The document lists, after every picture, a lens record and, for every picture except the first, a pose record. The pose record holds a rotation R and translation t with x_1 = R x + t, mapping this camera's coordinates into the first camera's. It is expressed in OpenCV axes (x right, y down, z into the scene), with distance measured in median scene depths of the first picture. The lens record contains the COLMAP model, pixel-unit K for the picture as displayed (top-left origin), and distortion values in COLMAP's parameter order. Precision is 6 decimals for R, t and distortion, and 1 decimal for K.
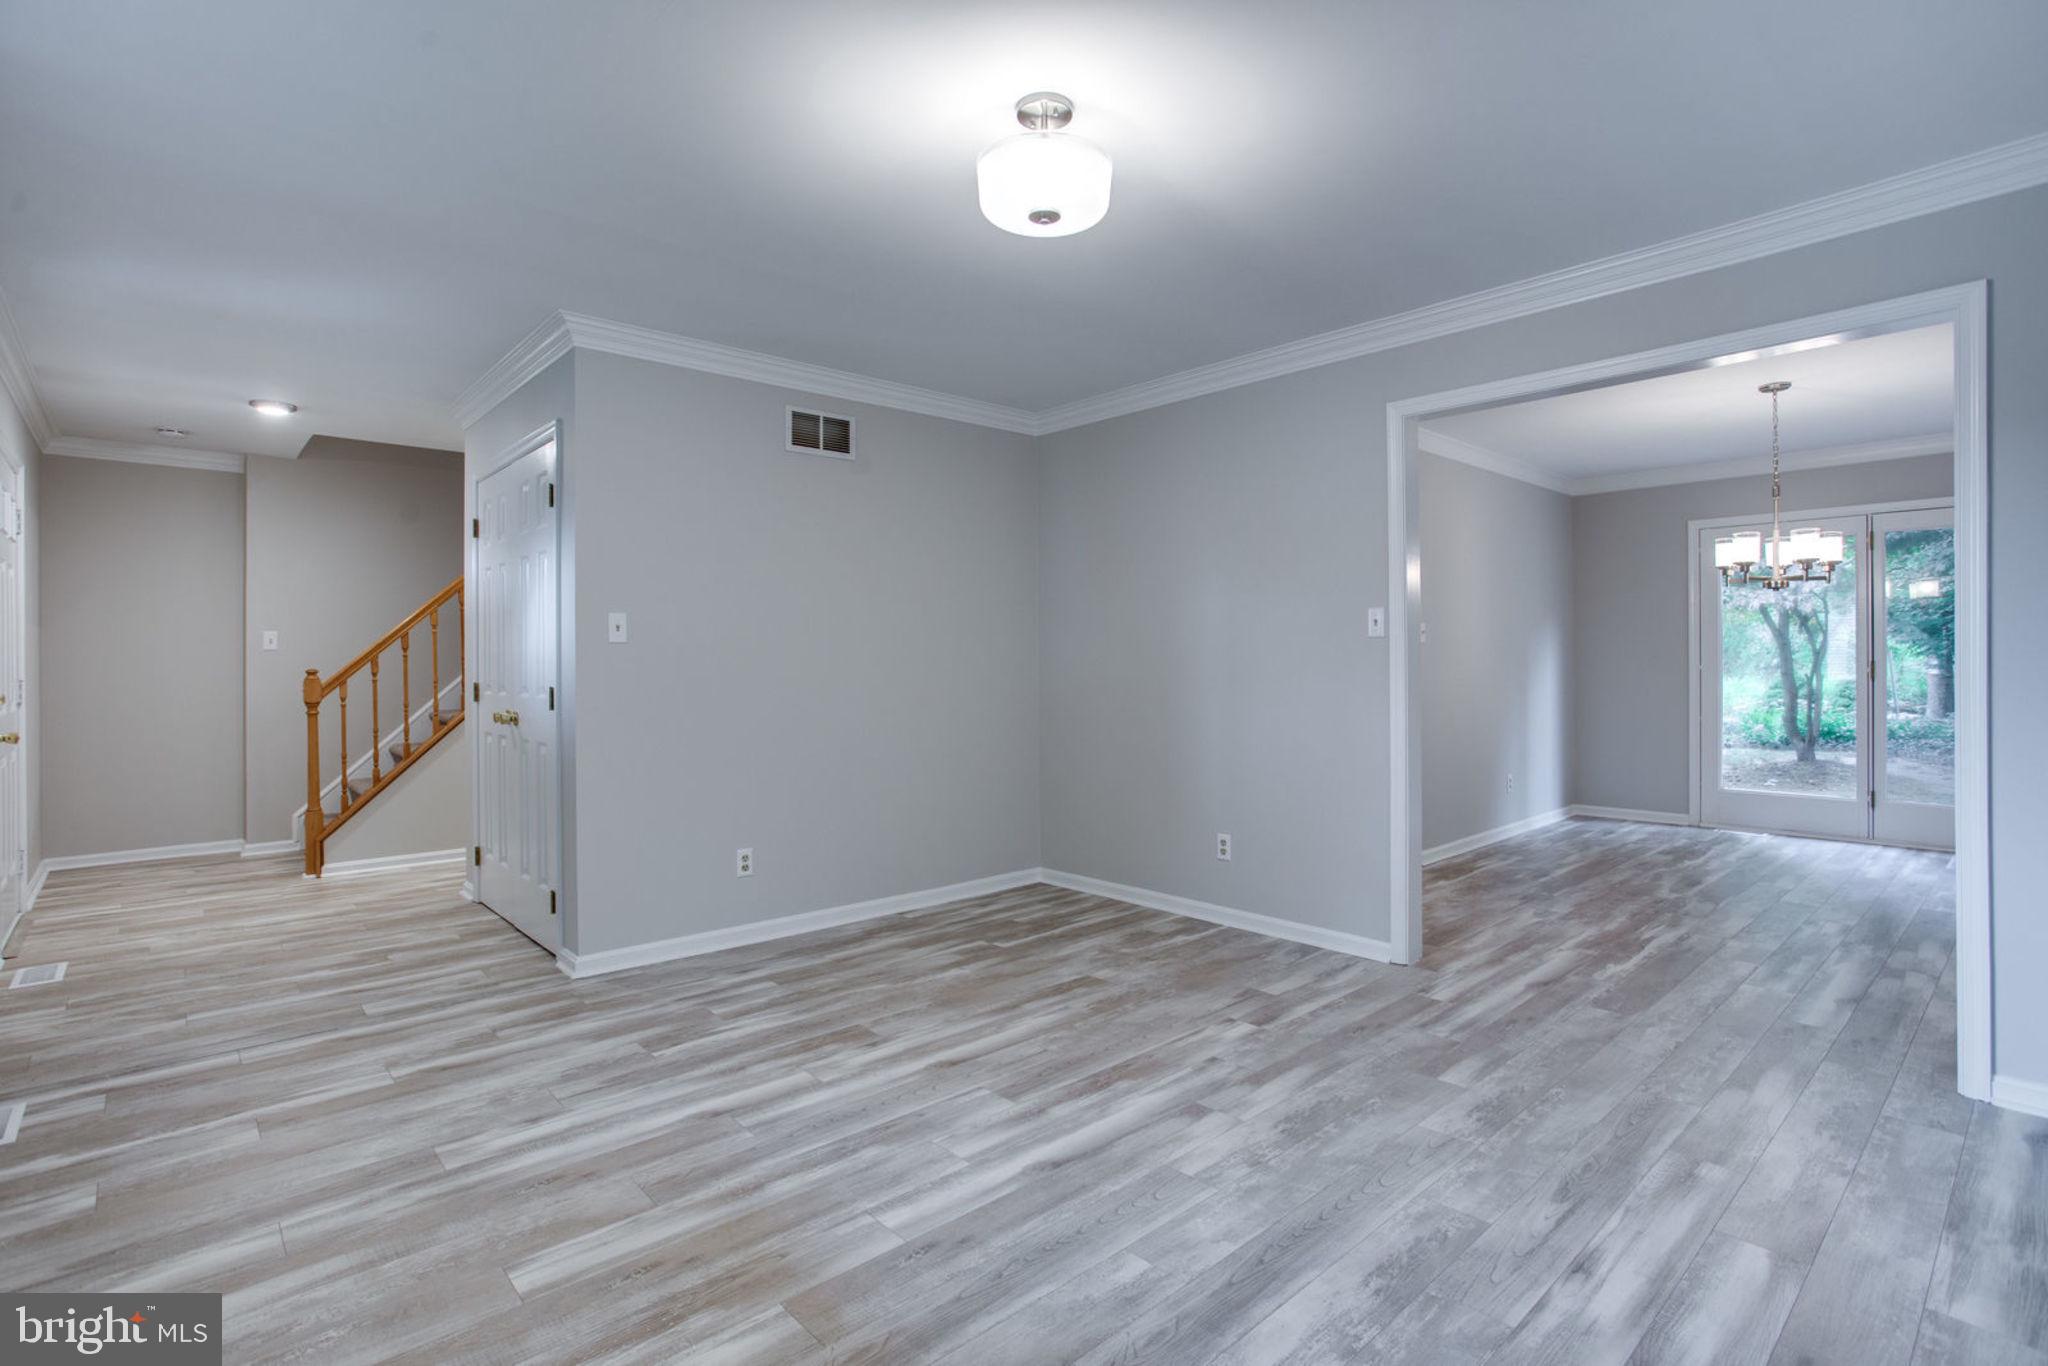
lens RADIAL K [[984.5, 0, 1032.2], [0, 984.5, 657.3], [0, 0, 1]] dist [-0.040955, 0.023400]
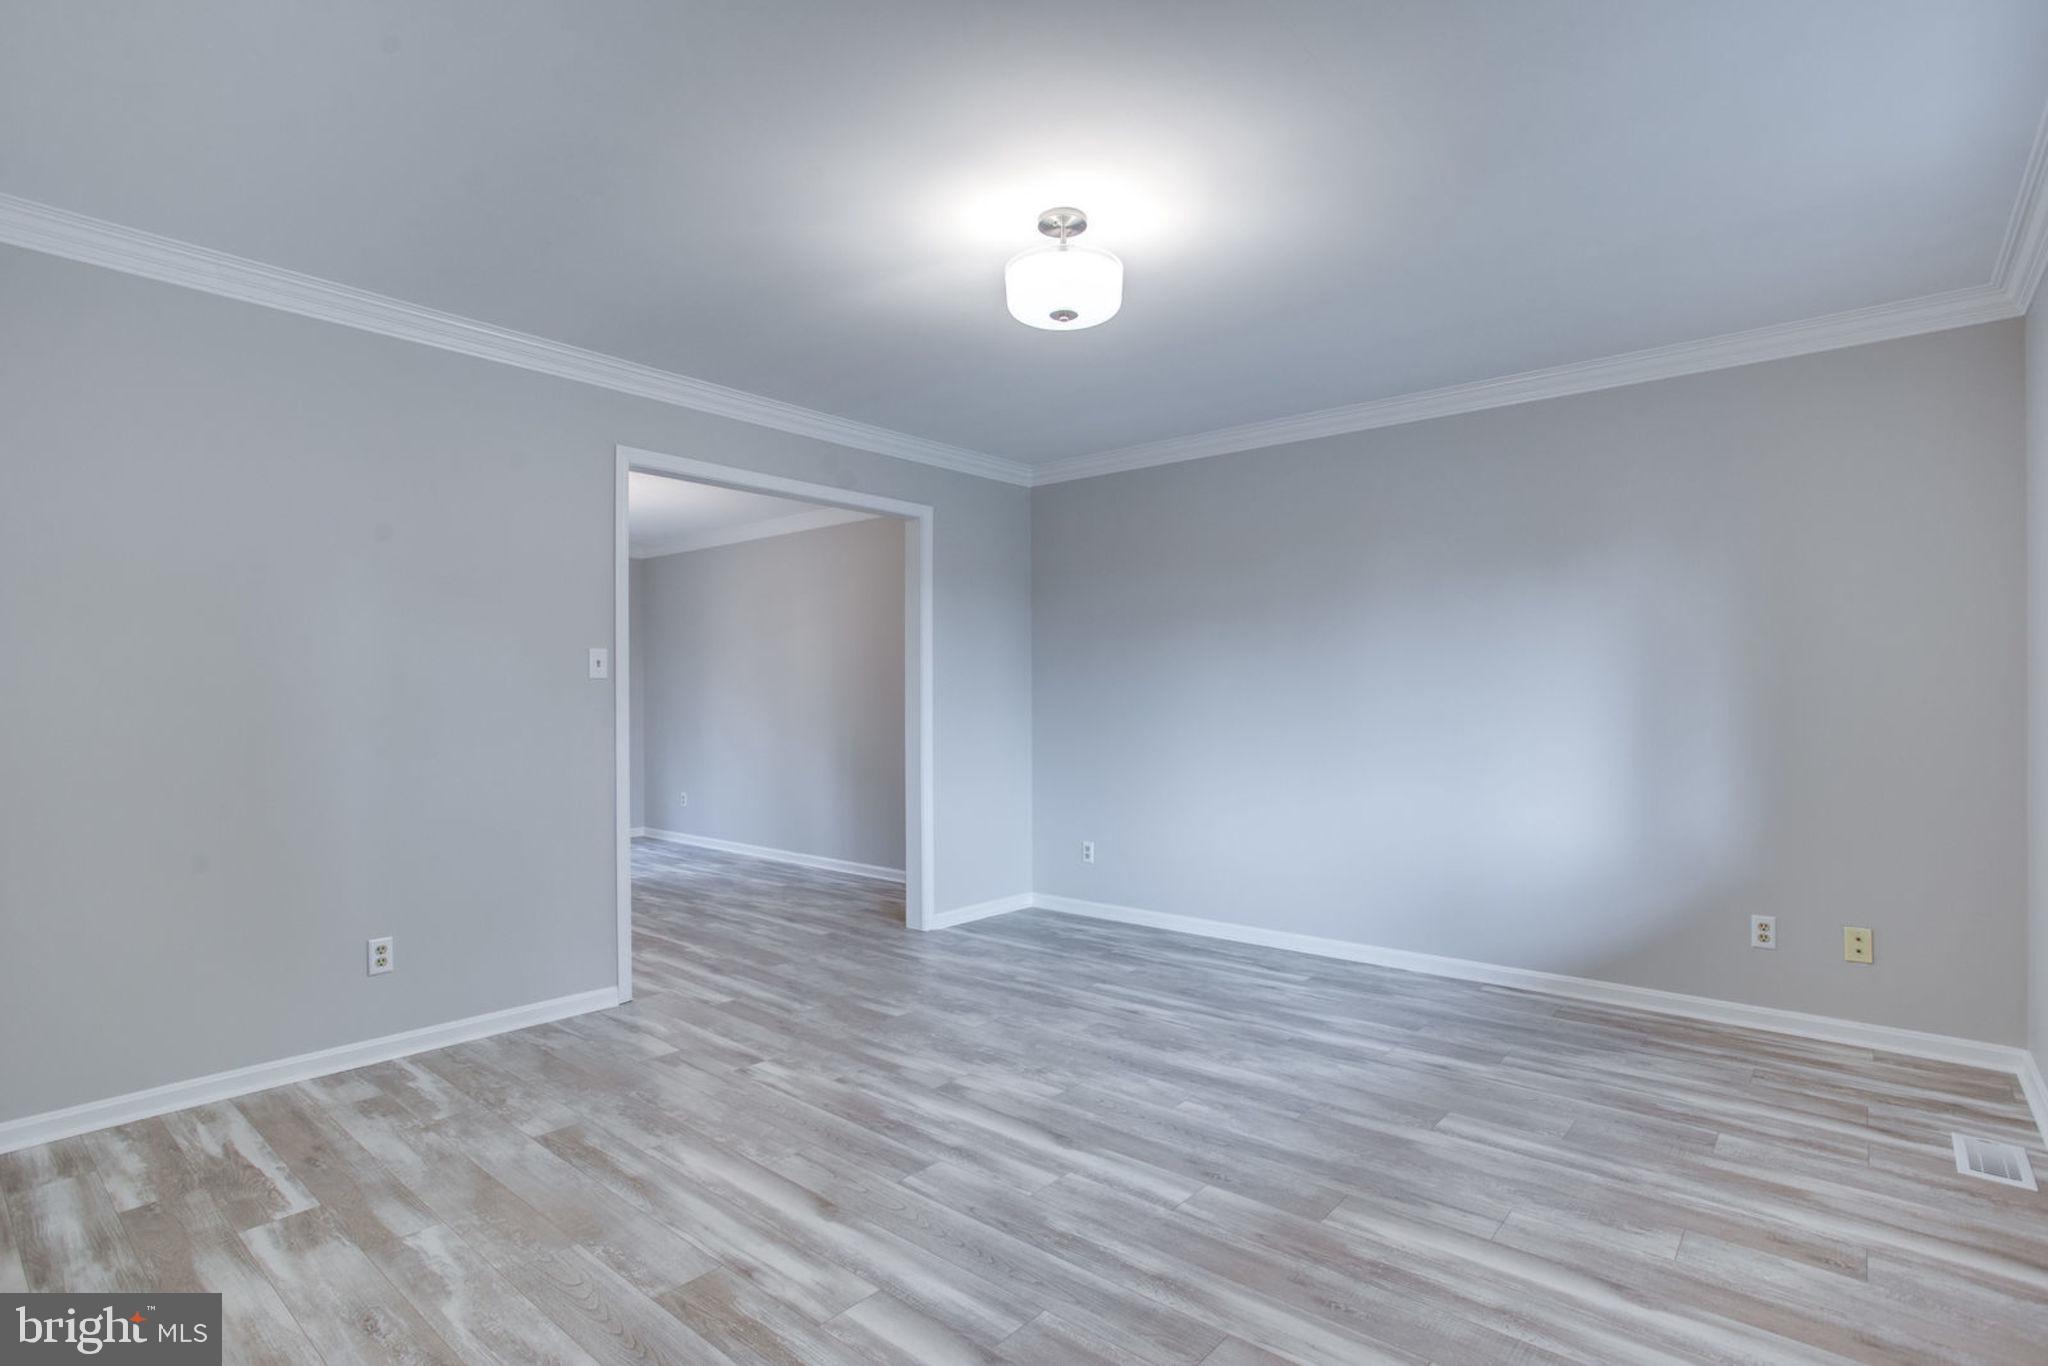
lens RADIAL K [[998.1, 0, 1029.5], [0, 998.1, 703.1], [0, 0, 1]] dist [-0.034497, 0.022584]
pose [[-0.127592, 0.003811, 0.991819, -0.907268], [-0.005039, 0.999977, -0.004491, 0.013589], [-0.991814, -0.005571, -0.127570, 0.955079]]
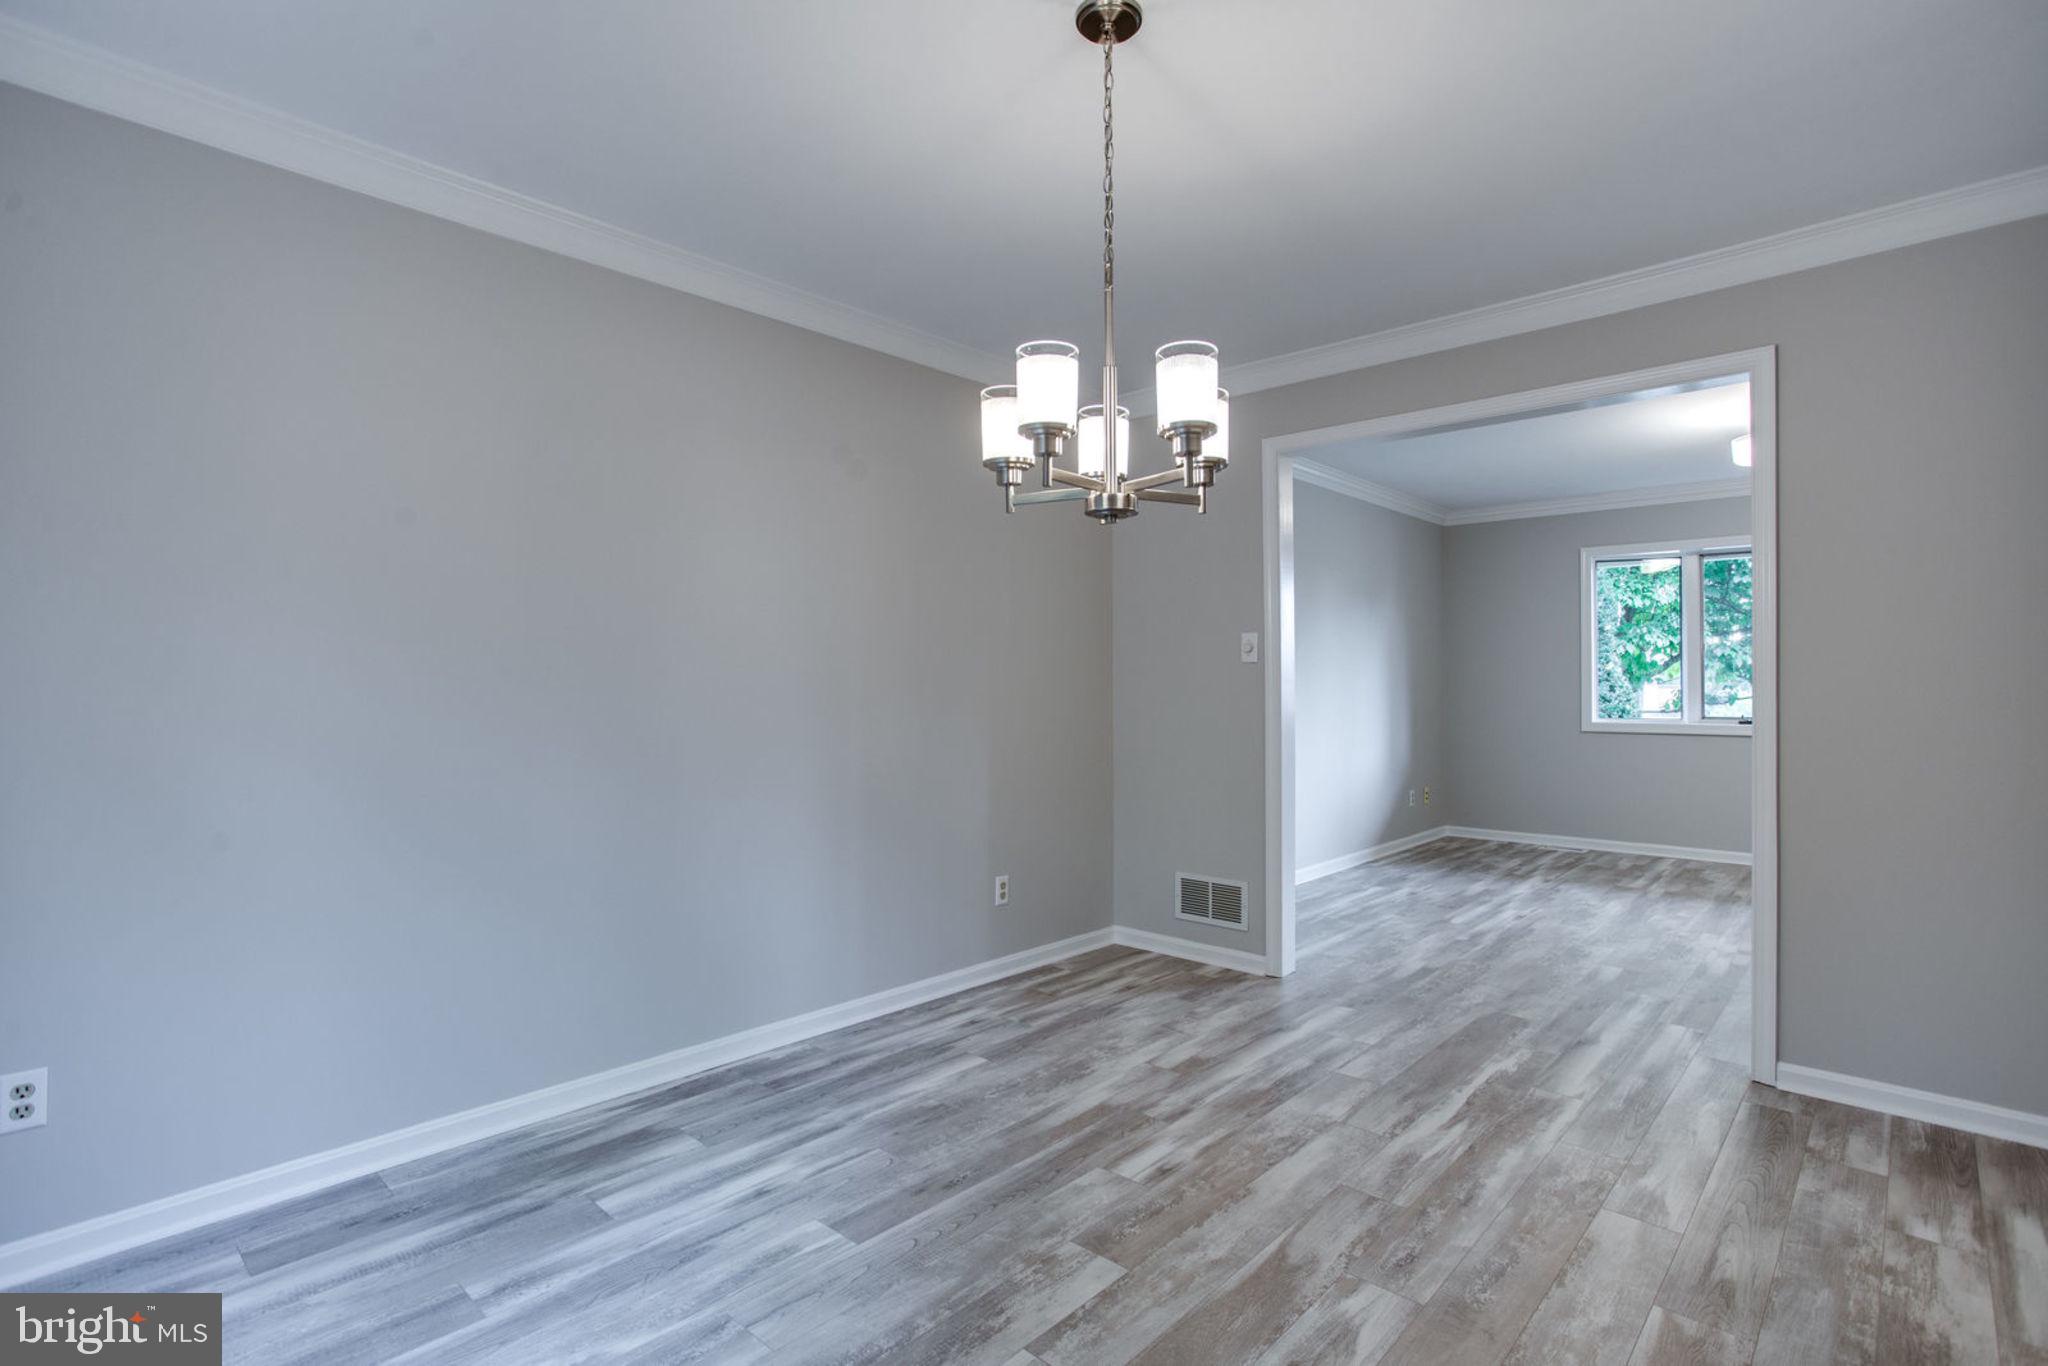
lens RADIAL K [[984.5, 0, 1032.2], [0, 984.5, 657.3], [0, 0, 1]] dist [-0.040955, 0.023400]
pose [[-0.996447, 0.004999, -0.084078, 1.373174], [0.007774, 0.999435, -0.032711, 0.001340], [0.083867, -0.033249, -0.995922, 2.310359]]
